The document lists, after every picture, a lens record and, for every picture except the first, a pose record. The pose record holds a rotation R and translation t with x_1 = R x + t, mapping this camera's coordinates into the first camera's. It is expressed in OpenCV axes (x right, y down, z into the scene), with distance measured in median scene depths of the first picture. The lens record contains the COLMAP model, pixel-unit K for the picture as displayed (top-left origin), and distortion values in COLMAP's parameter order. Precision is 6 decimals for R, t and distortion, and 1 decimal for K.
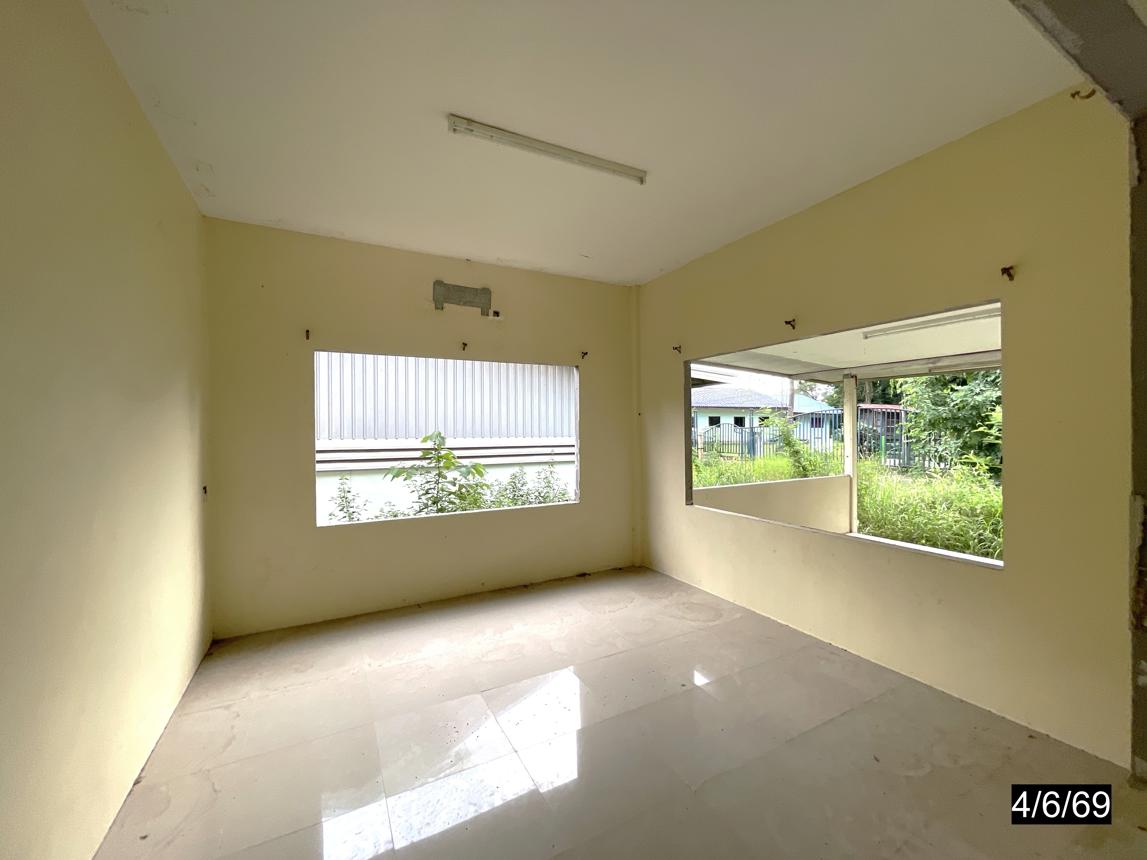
lens RADIAL K [[459.5, 0, 566.0], [0, 459.5, 426.9], [0, 0, 1]] dist [-0.000266, 0.000095]
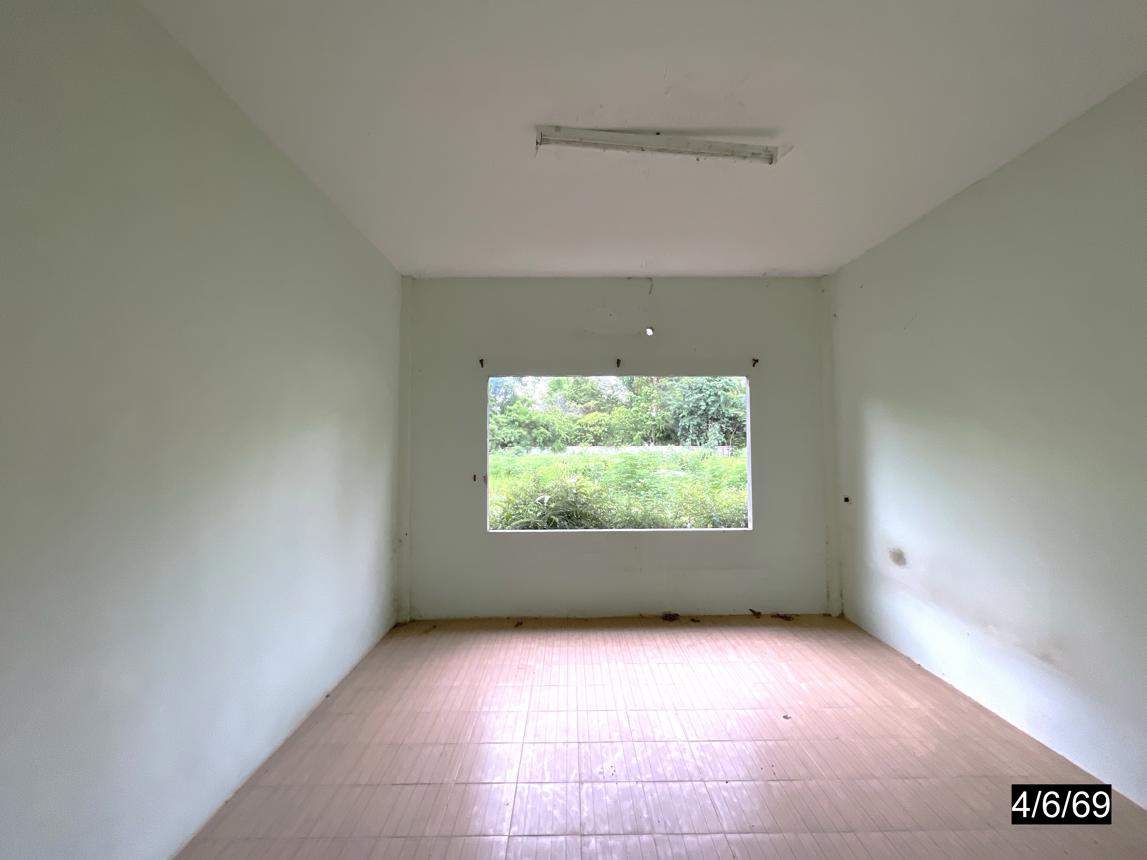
lens RADIAL K [[459.5, 0, 566.0], [0, 459.5, 426.9], [0, 0, 1]] dist [-0.000266, 0.000095]
pose [[0.893843, -0.015279, -0.448120, 0.117945], [-0.001451, 0.999315, -0.036966, 0.000069], [0.448378, 0.033692, 0.893209, 0.063090]]
